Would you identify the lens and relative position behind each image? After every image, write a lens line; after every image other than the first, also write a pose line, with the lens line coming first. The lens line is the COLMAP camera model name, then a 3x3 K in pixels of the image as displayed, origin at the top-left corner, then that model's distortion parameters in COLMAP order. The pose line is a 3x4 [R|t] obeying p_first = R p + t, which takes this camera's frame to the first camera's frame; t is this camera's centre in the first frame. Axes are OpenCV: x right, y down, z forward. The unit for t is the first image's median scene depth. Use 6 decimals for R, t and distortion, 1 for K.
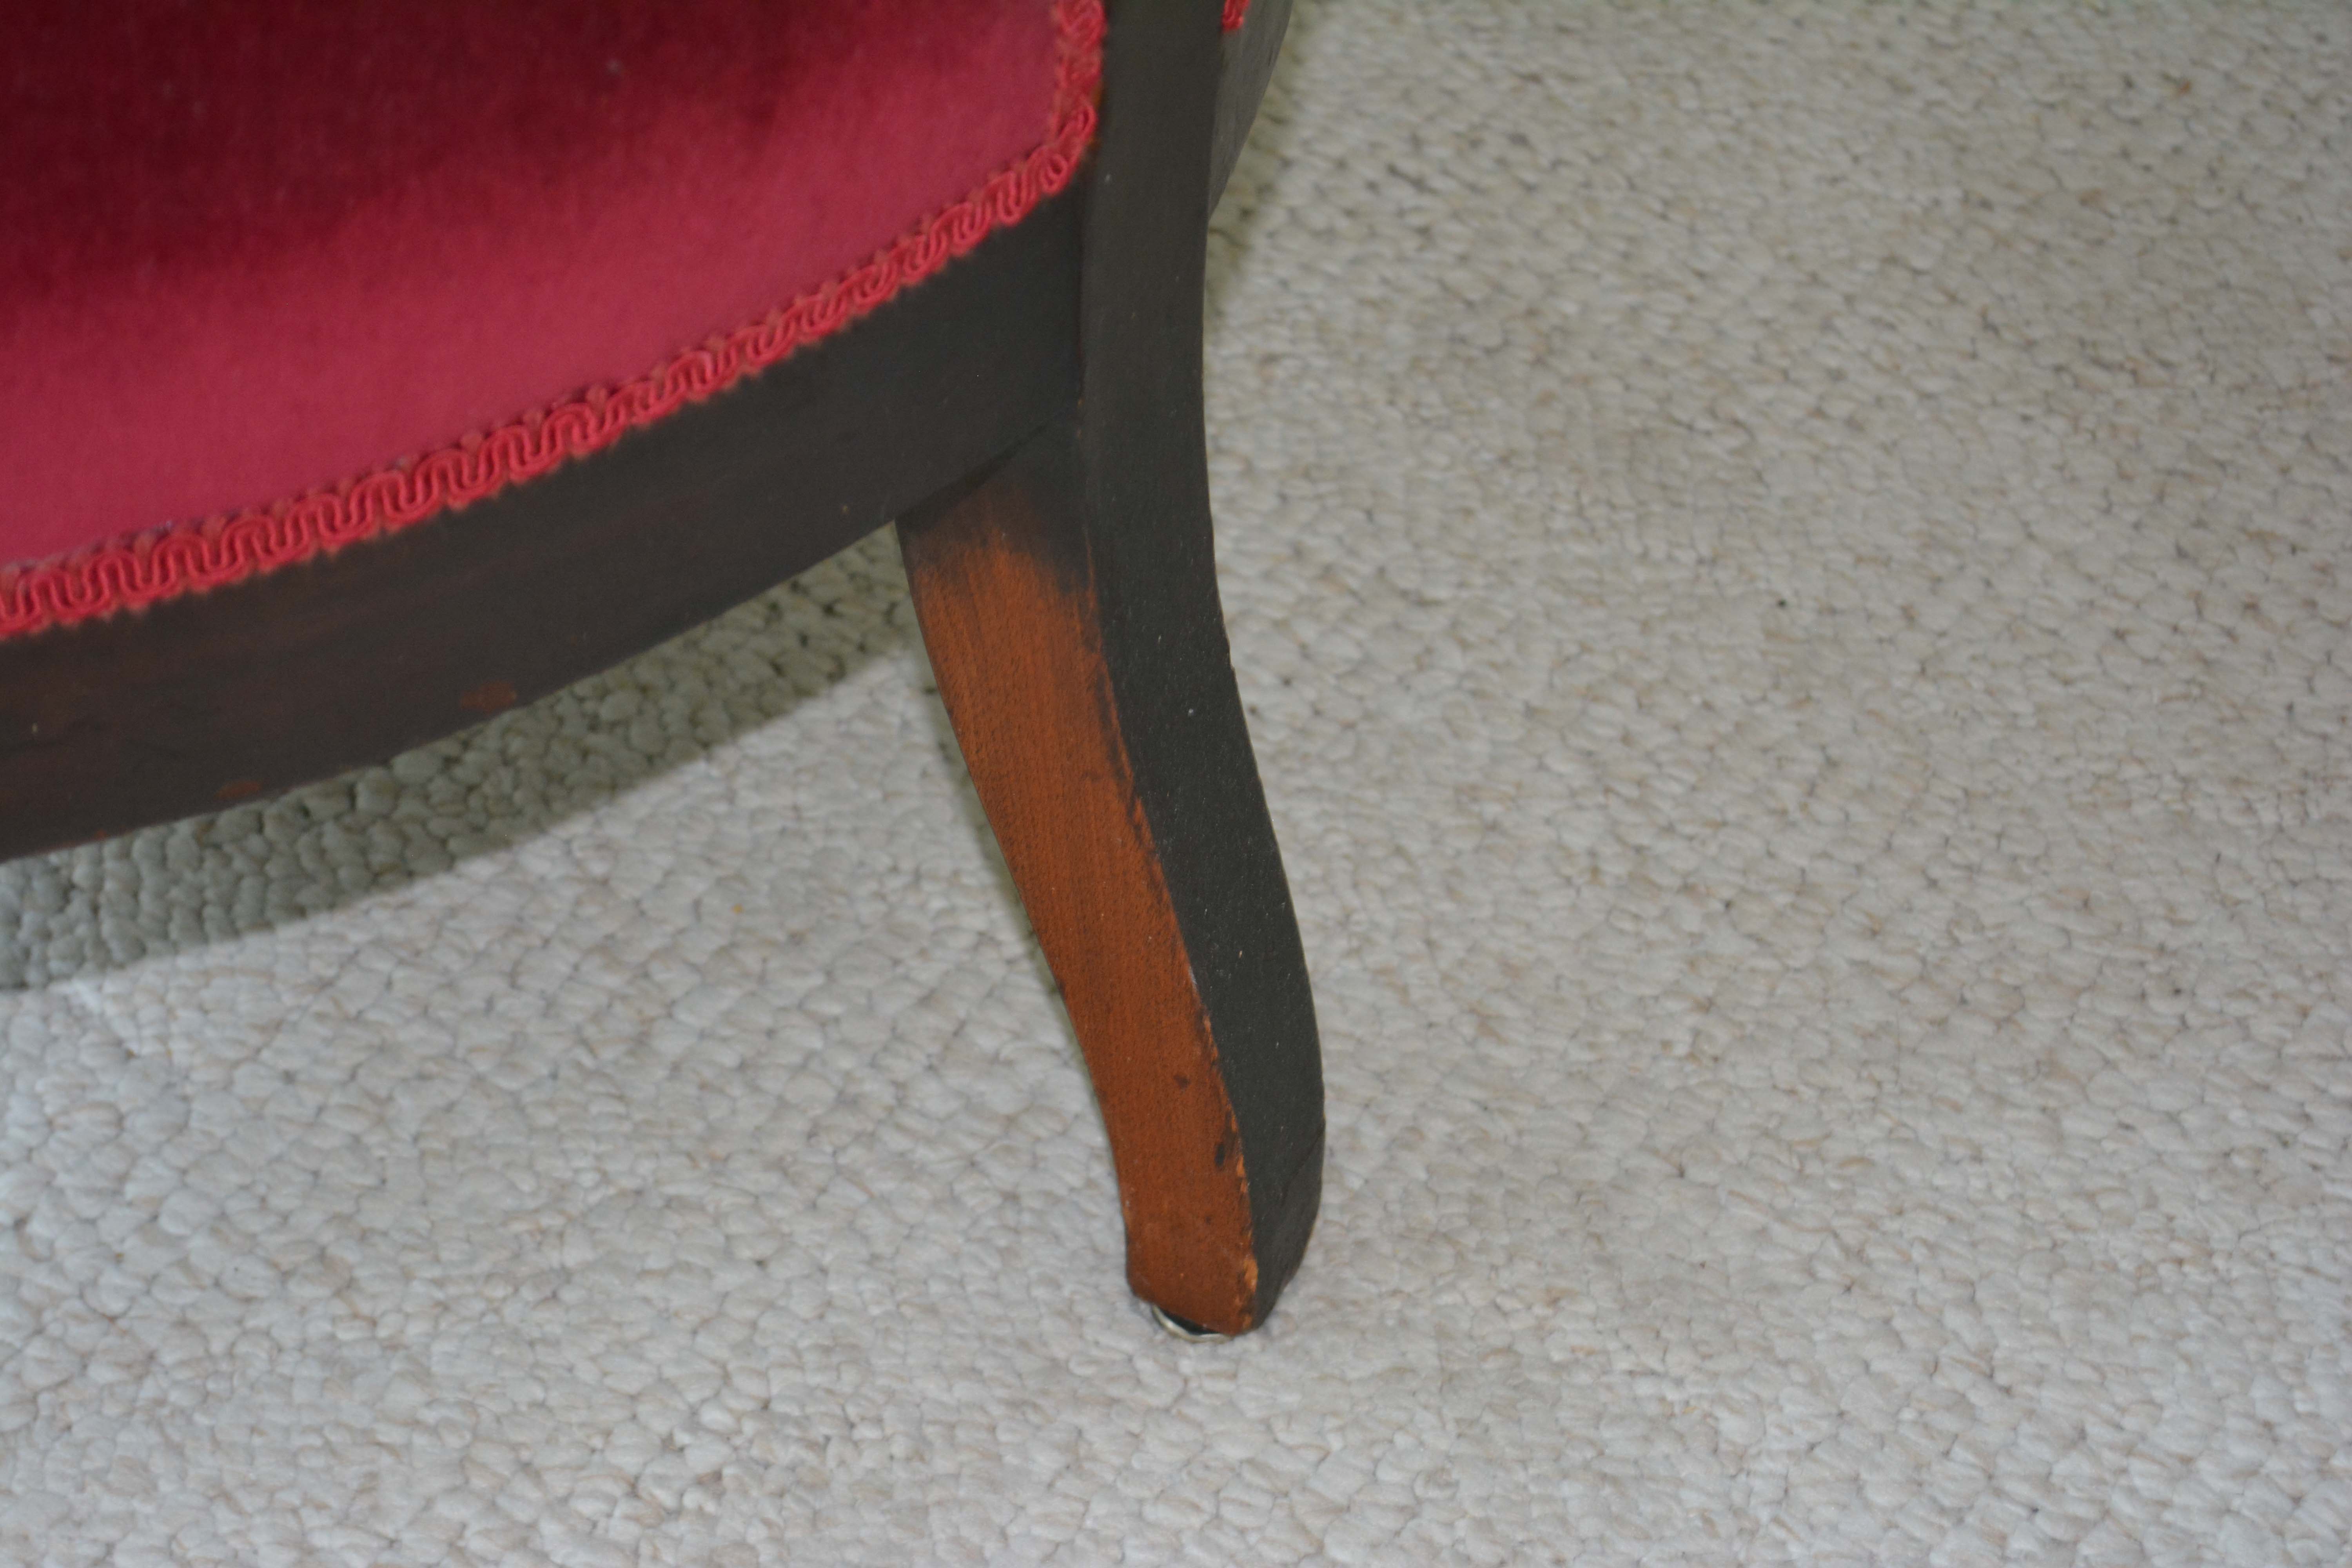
lens RADIAL K [[5265.9, 0, 1163.8], [0, 5265.9, 783.6], [0, 0, 1]] dist [0.046032, 0.000000]
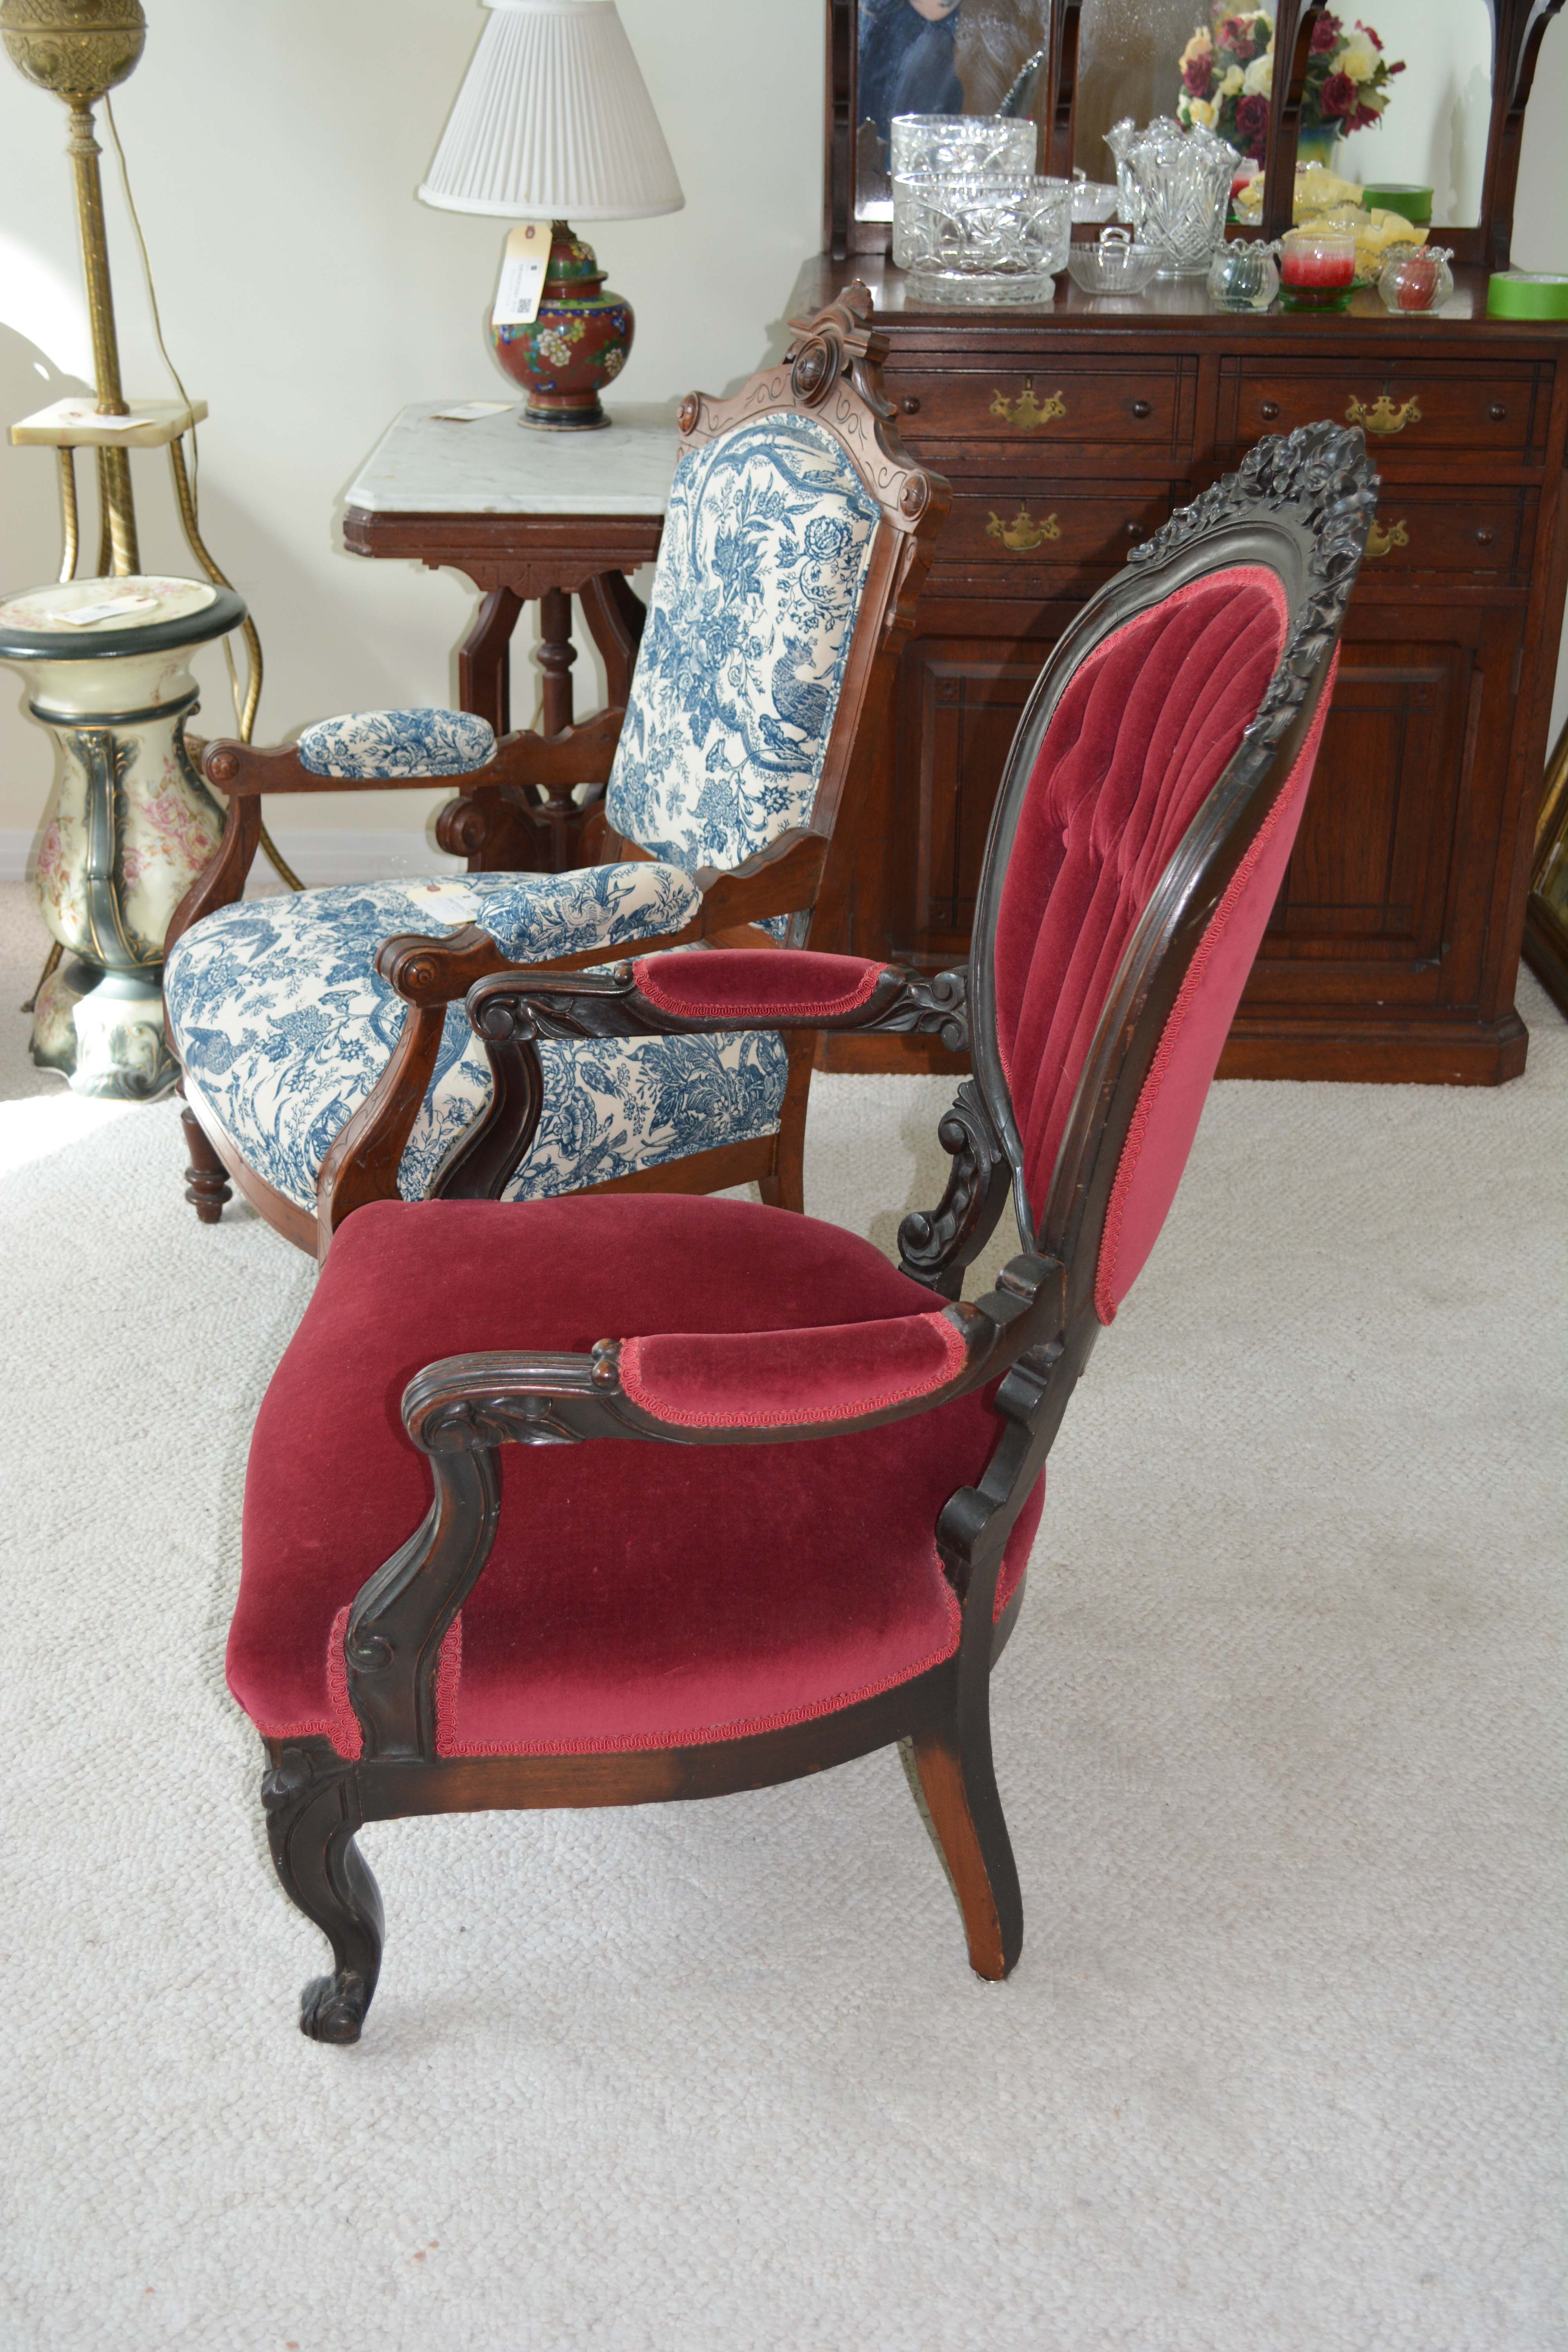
lens RADIAL K [[2587.8, 0, 774.8], [0, 2587.8, 1176.6], [0, 0, 1]] dist [-0.050315, 0.000000]
pose [[0.991815, 0.007525, -0.127458, 0.080104], [-0.051155, 0.938057, -0.342684, 0.193618], [0.116984, 0.346400, 0.930764, -0.863220]]
